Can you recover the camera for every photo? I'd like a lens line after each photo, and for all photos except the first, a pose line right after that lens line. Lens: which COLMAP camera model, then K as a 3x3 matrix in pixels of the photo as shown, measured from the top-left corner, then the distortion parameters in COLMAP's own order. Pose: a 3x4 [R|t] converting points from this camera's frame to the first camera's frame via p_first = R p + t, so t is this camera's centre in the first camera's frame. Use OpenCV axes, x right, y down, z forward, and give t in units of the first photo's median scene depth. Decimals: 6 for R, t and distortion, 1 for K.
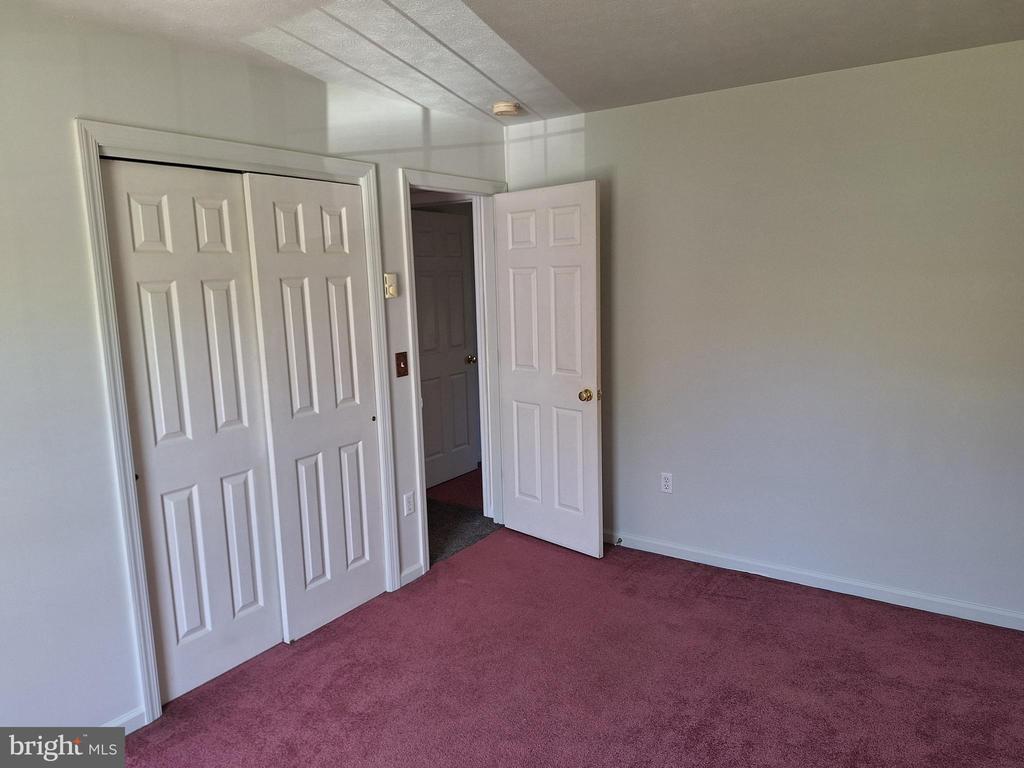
lens RADIAL K [[734.3, 0, 512.0], [0, 734.3, 384.0], [0, 0, 1]] dist [0.110429, -0.126256]
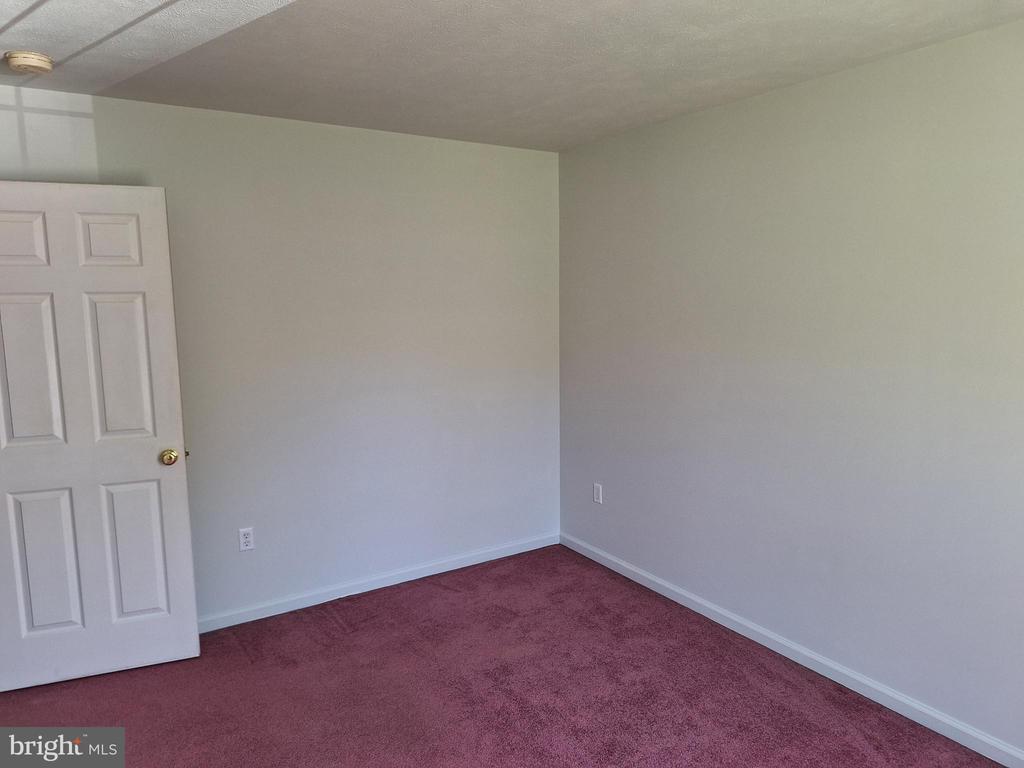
lens RADIAL K [[718.4, 0, 512.0], [0, 718.4, 384.0], [0, 0, 1]] dist [0.007652, 0.001463]
pose [[0.382238, -0.092730, 0.919400, -0.427187], [0.146277, 0.988479, 0.038883, -0.035397], [-0.912413, 0.119624, 0.391398, 0.336392]]
